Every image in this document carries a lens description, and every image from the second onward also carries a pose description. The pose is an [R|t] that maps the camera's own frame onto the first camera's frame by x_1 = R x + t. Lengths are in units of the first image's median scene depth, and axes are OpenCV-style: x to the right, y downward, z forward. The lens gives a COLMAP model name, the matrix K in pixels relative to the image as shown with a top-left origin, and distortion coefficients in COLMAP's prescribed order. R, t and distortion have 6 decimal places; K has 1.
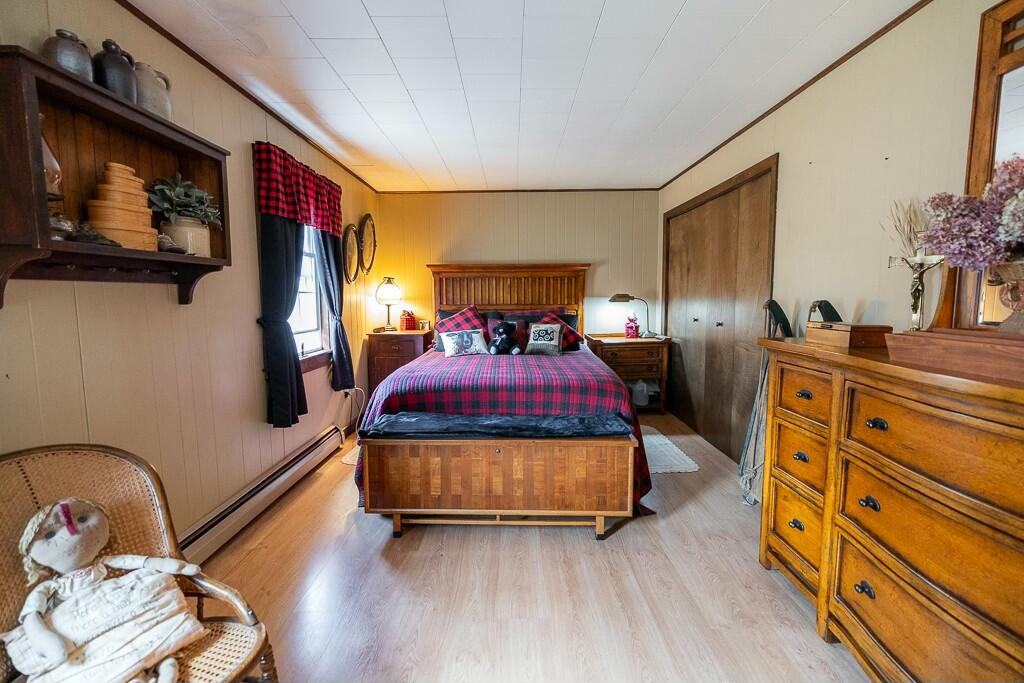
lens RADIAL K [[437.0, 0, 510.0], [0, 437.0, 336.1], [0, 0, 1]] dist [0.000415, -0.000331]
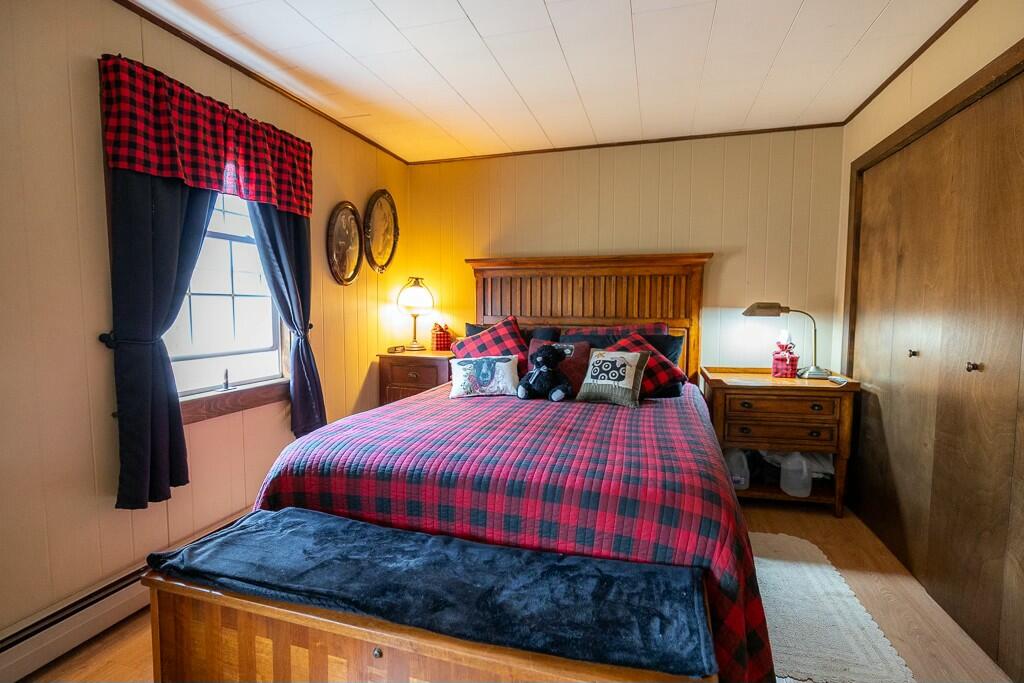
lens RADIAL K [[488.7, 0, 511.8], [0, 488.7, 344.2], [0, 0, 1]] dist [-0.000820, -0.001456]
pose [[0.960702, 0.031161, -0.275826, 0.125331], [-0.034734, 0.999364, -0.008076, -0.026004], [0.275399, 0.017340, 0.961174, 0.310809]]
